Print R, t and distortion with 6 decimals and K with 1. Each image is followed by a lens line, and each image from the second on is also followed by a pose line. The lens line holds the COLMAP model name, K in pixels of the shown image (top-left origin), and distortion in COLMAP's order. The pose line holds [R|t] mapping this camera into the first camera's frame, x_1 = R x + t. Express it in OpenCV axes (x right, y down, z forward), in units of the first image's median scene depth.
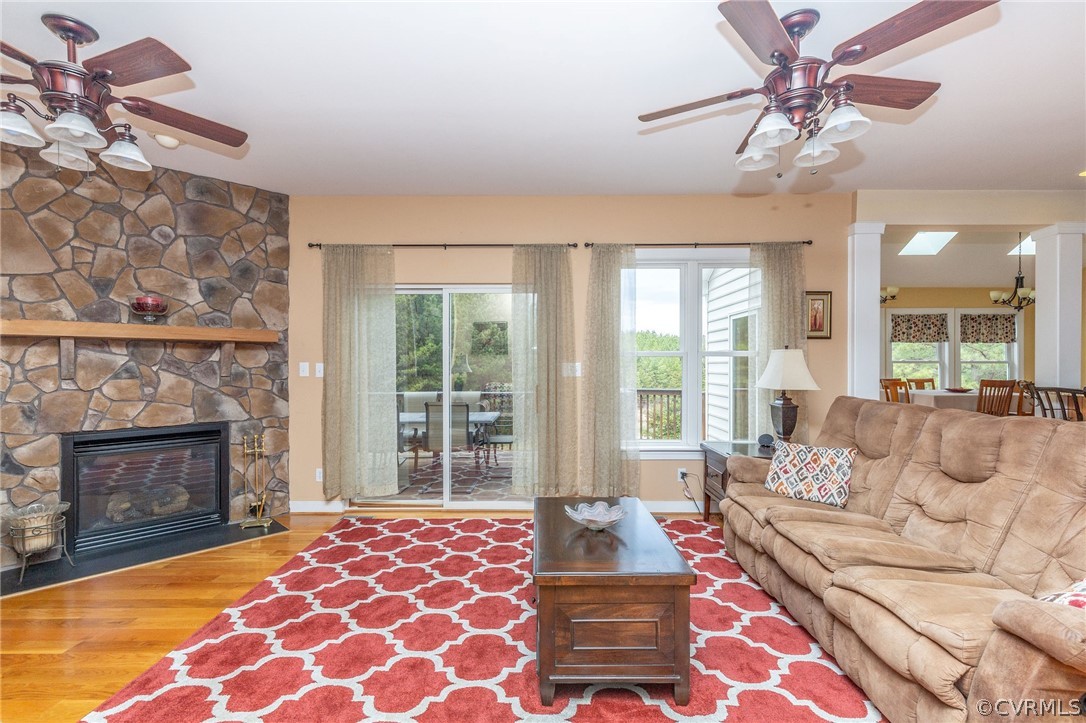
lens RADIAL K [[487.7, 0, 547.8], [0, 487.7, 366.0], [0, 0, 1]] dist [-0.003931, -0.000422]
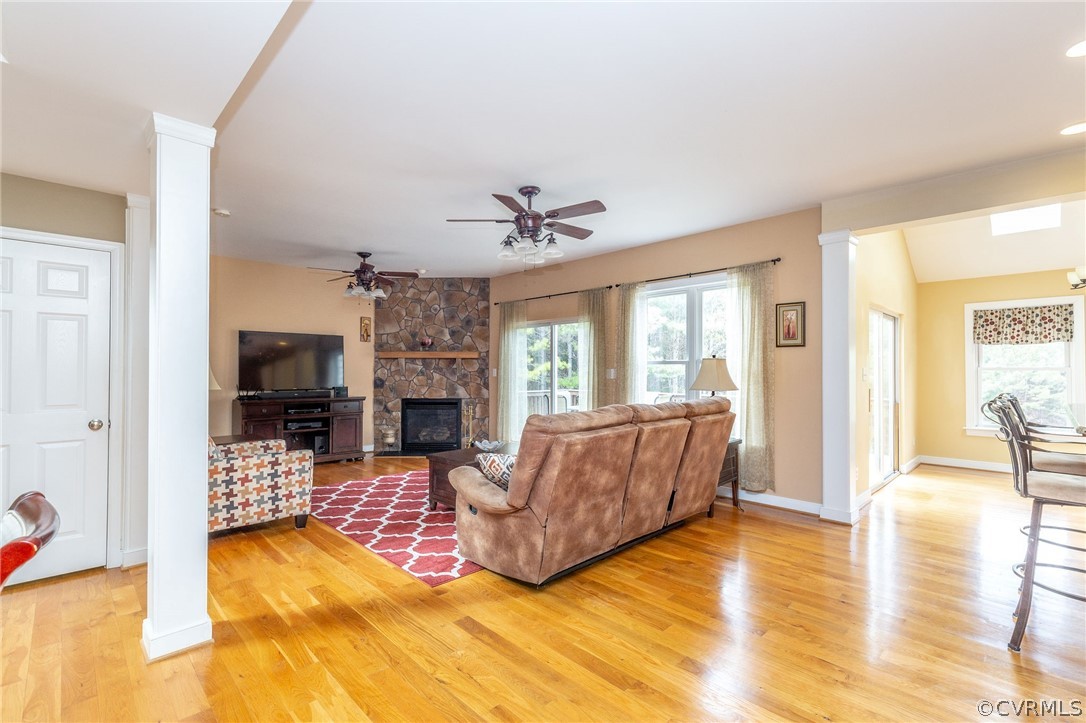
lens RADIAL K [[487.7, 0, 547.8], [0, 487.7, 366.0], [0, 0, 1]] dist [-0.003931, -0.000422]
pose [[0.703058, -0.003425, -0.711124, 1.007770], [-0.007128, 0.999904, -0.011863, 0.003077], [0.711097, 0.013409, 0.702967, -0.143884]]
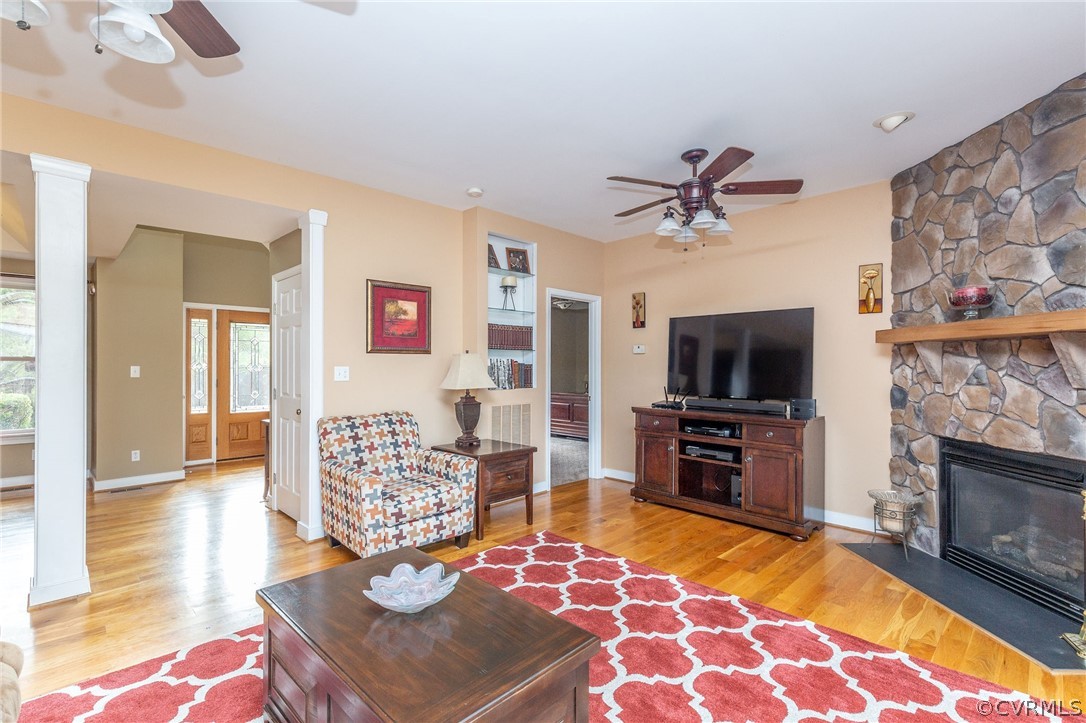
lens RADIAL K [[489.2, 0, 539.0], [0, 489.2, 364.2], [0, 0, 1]] dist [0.000670, 0.000251]
pose [[-0.709646, -0.007891, -0.704514, 0.266042], [-0.010977, 0.999940, -0.000143, -0.001779], [0.704473, 0.007632, -0.709690, 0.952987]]
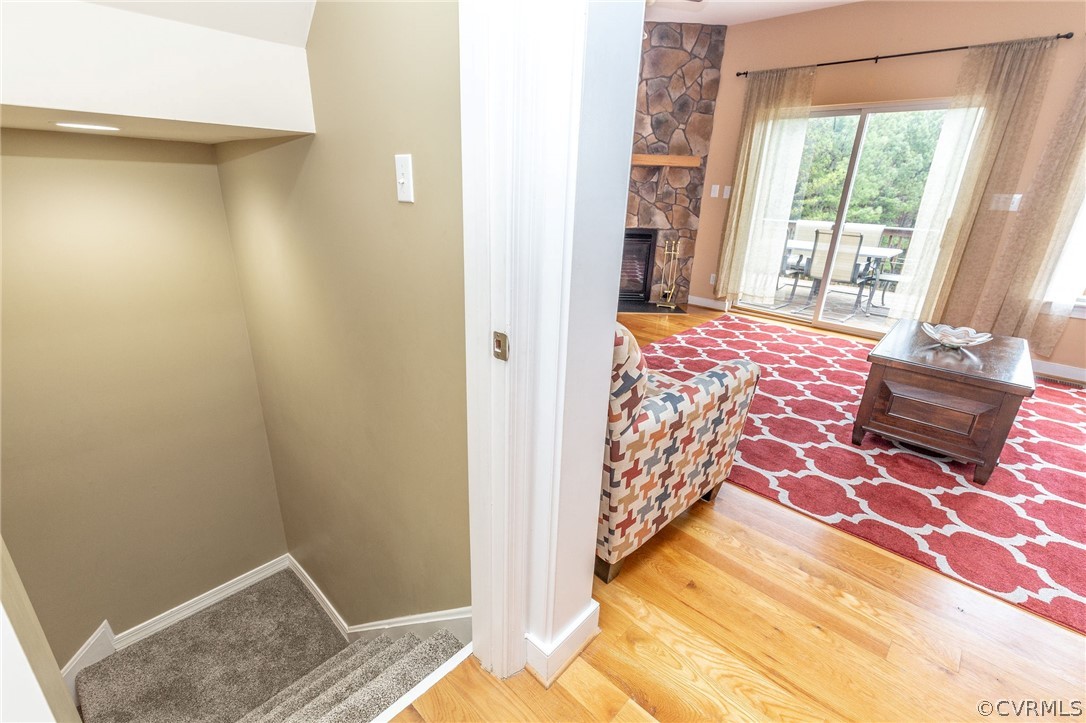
lens RADIAL K [[482.3, 0, 543.2], [0, 482.3, 368.0], [0, 0, 1]] dist [-0.001119, -0.000310]
pose [[0.726351, 0.267692, -0.633053, 0.079808], [-0.038154, 0.935323, 0.351733, 0.014185], [0.686264, -0.231328, 0.689586, -0.256882]]
